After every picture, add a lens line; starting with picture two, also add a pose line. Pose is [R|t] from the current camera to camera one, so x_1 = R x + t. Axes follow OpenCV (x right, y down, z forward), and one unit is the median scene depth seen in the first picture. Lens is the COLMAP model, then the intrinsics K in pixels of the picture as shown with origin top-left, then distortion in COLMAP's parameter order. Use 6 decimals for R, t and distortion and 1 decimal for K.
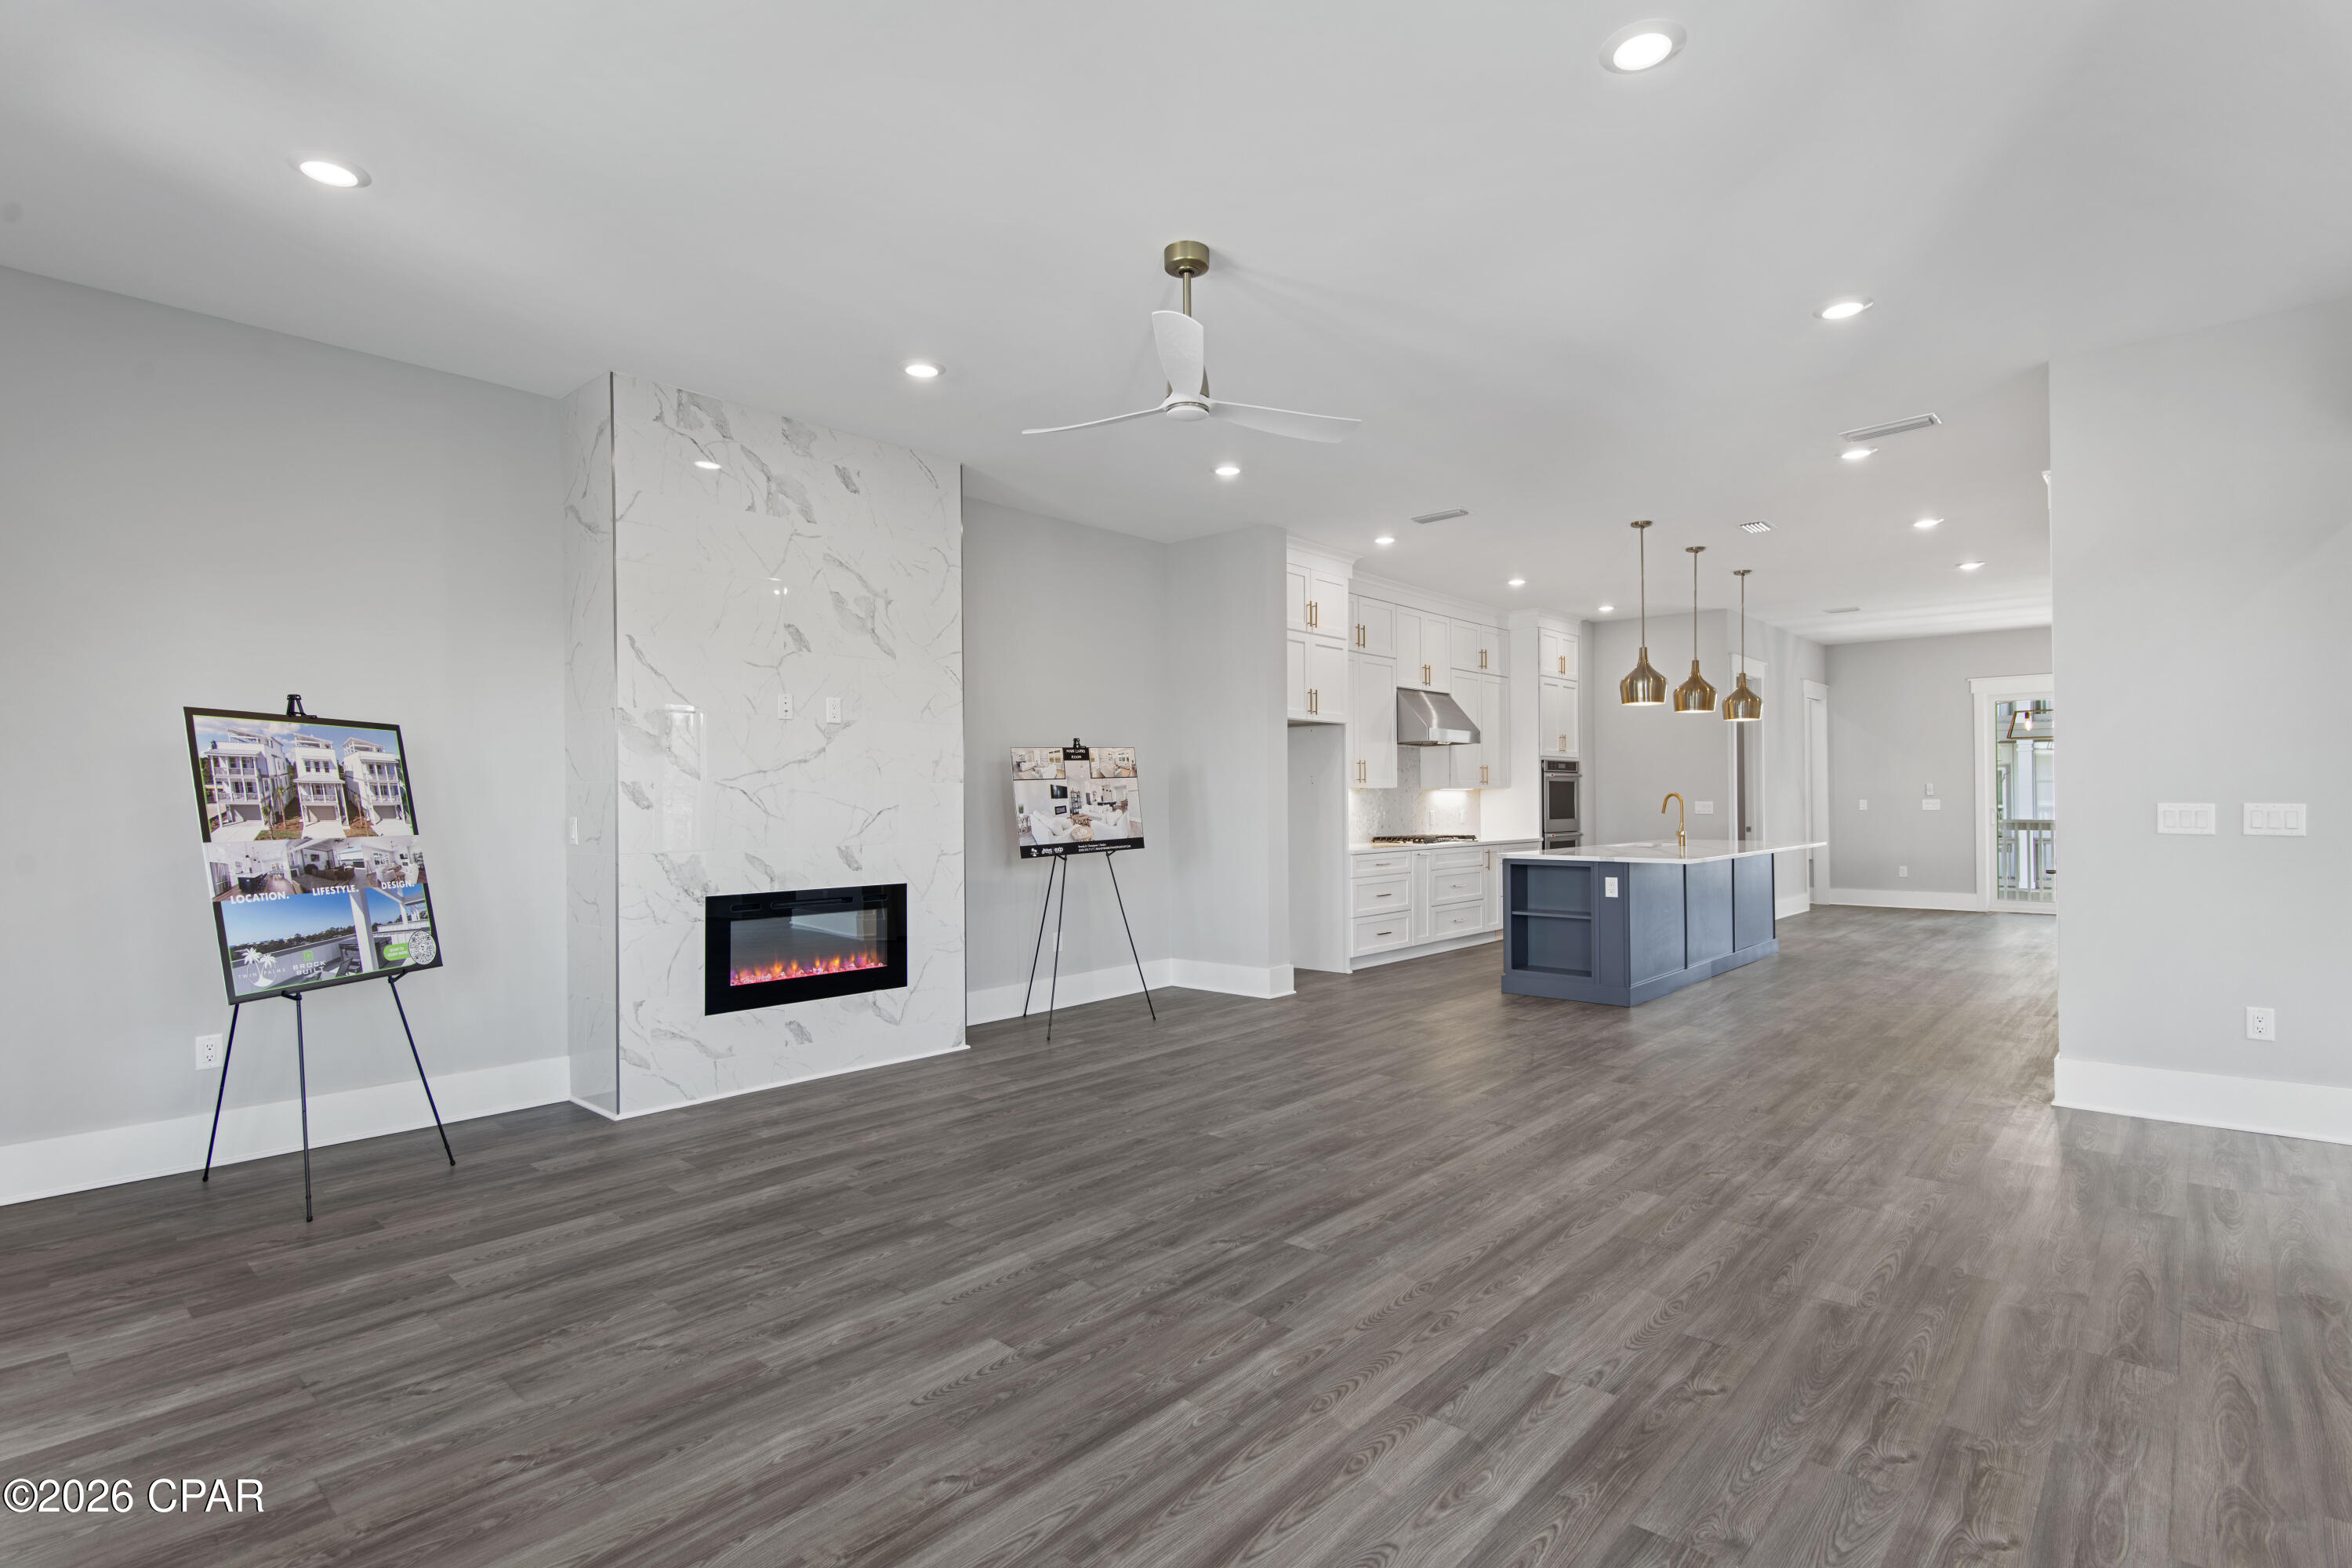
lens RADIAL K [[1135.9, 0, 1180.0], [0, 1135.9, 792.6], [0, 0, 1]] dist [0.003546, 0.000223]
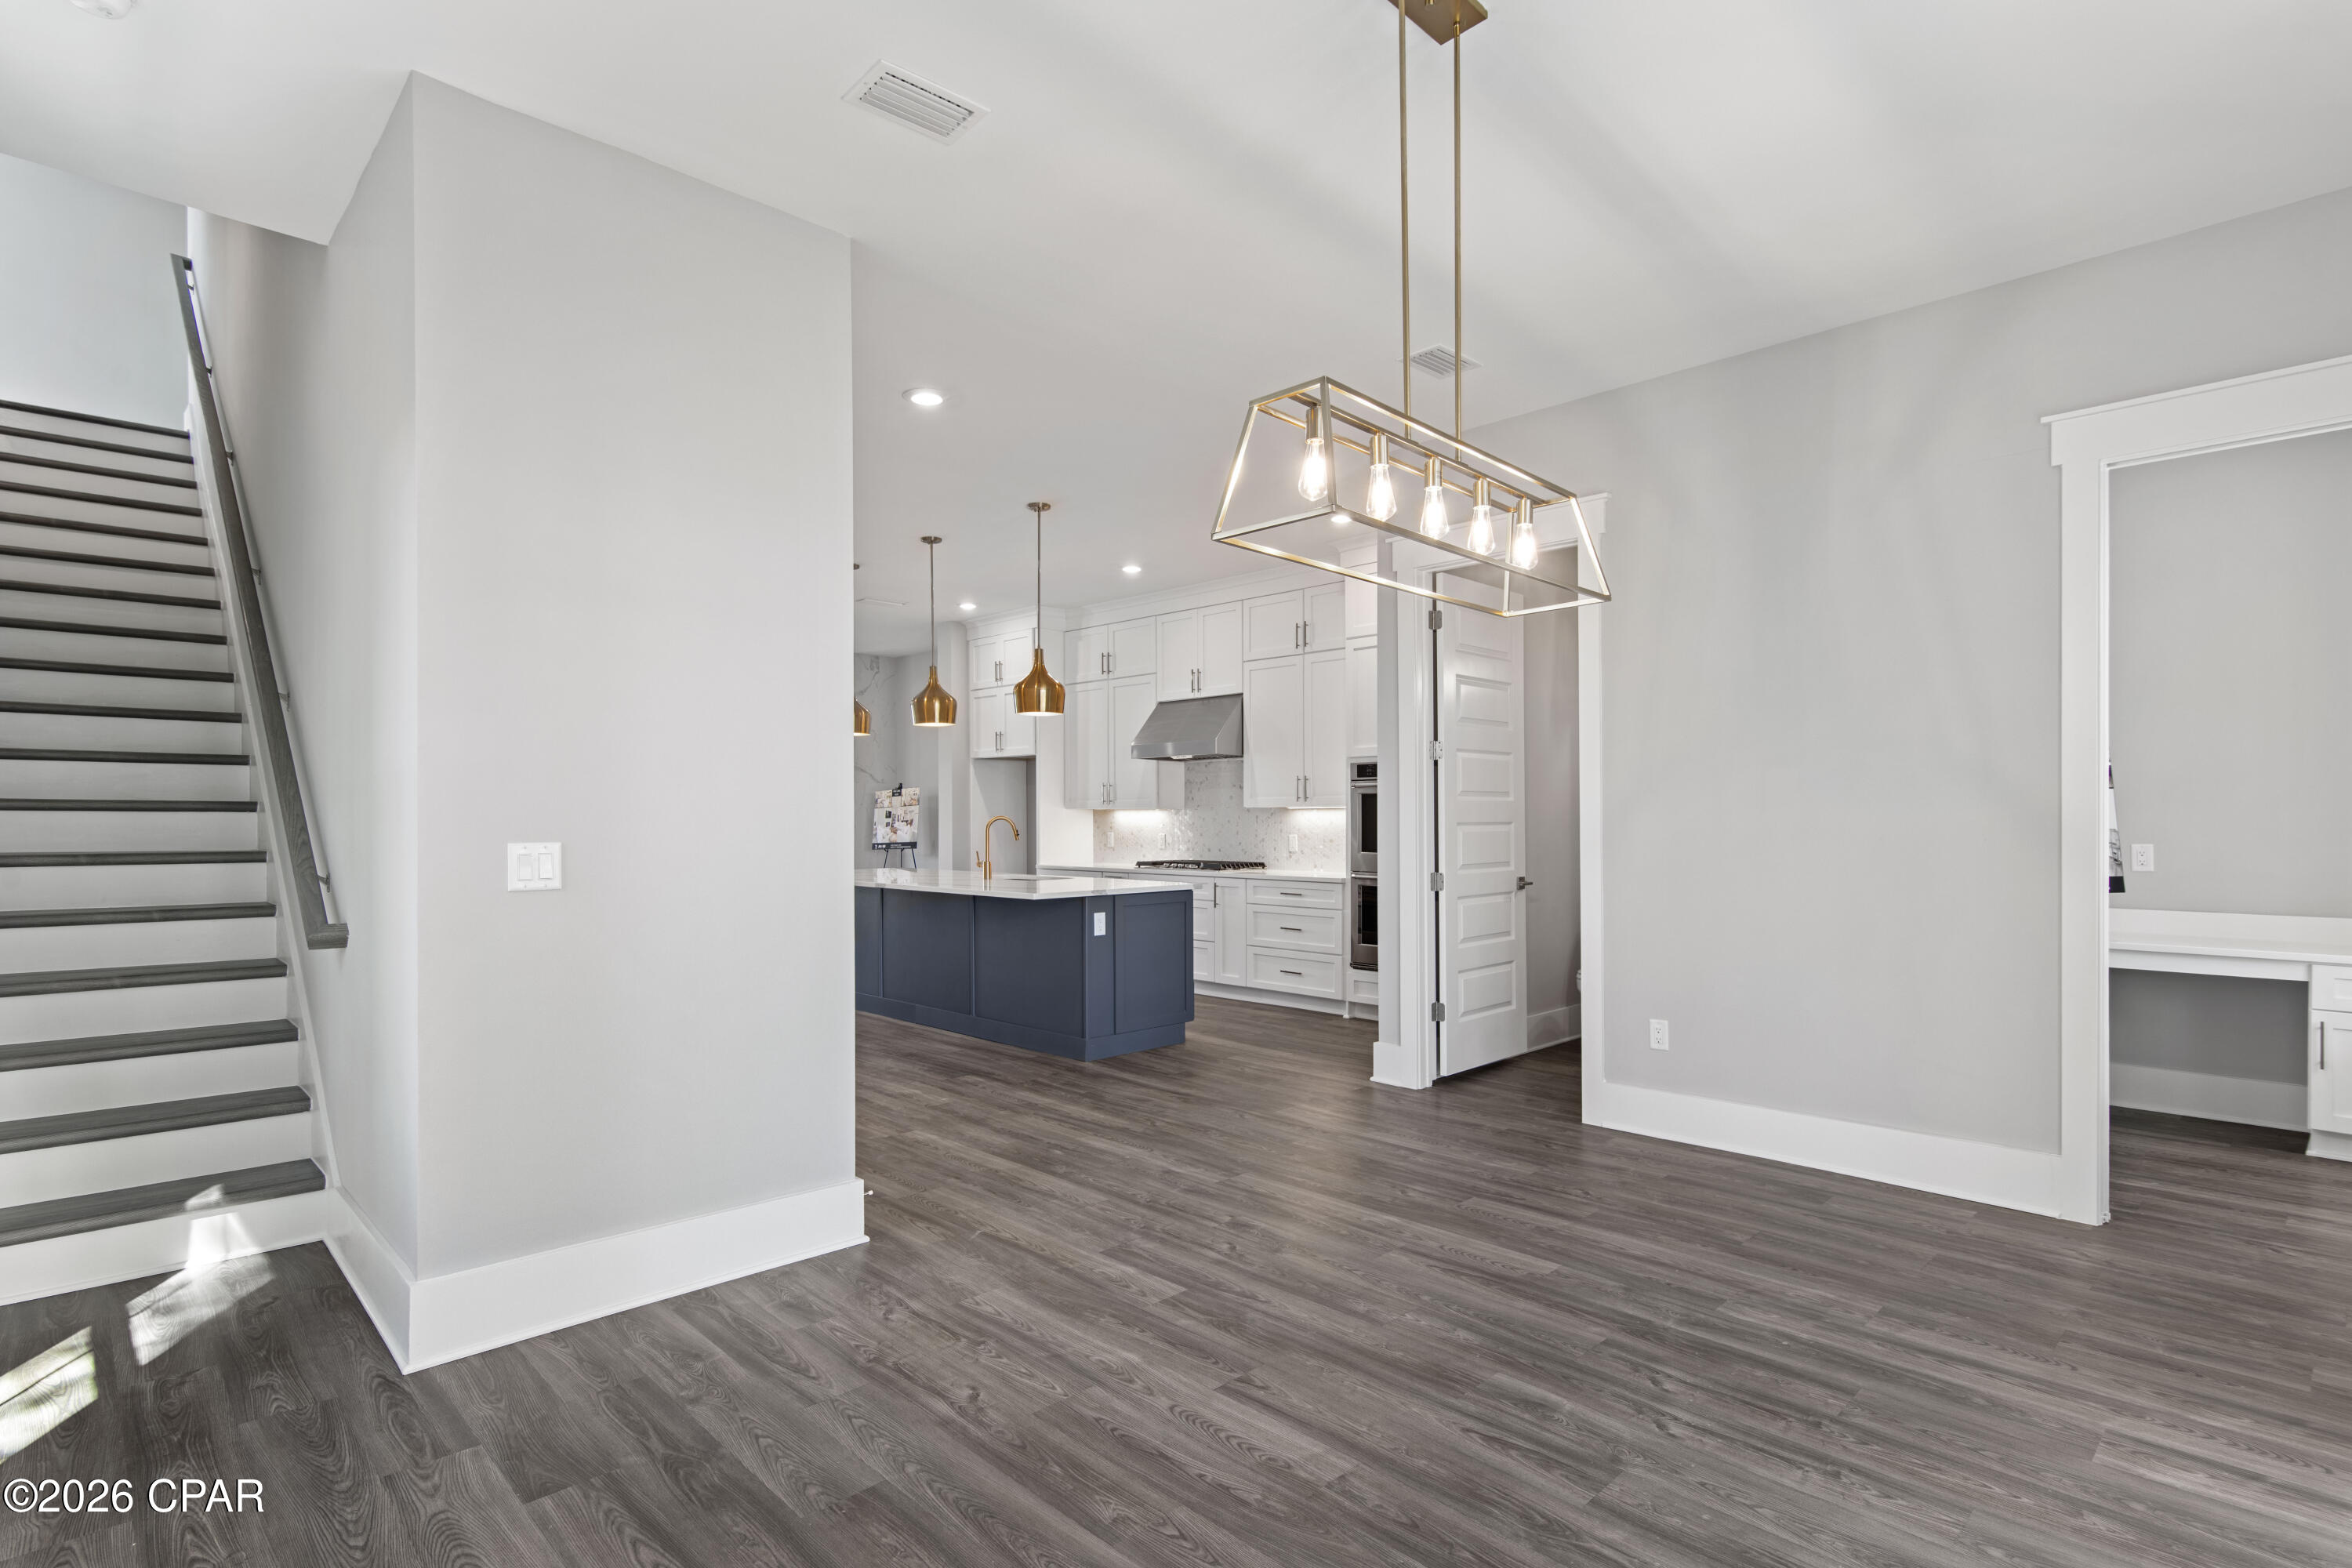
lens RADIAL K [[1184.6, 0, 1169.3], [0, 1184.6, 819.8], [0, 0, 1]] dist [0.134217, -0.000272]
pose [[-0.080185, 0.009150, -0.996738, 2.464483], [0.011748, 0.999897, 0.008234, -0.004270], [0.996711, -0.011050, -0.080285, 2.261821]]
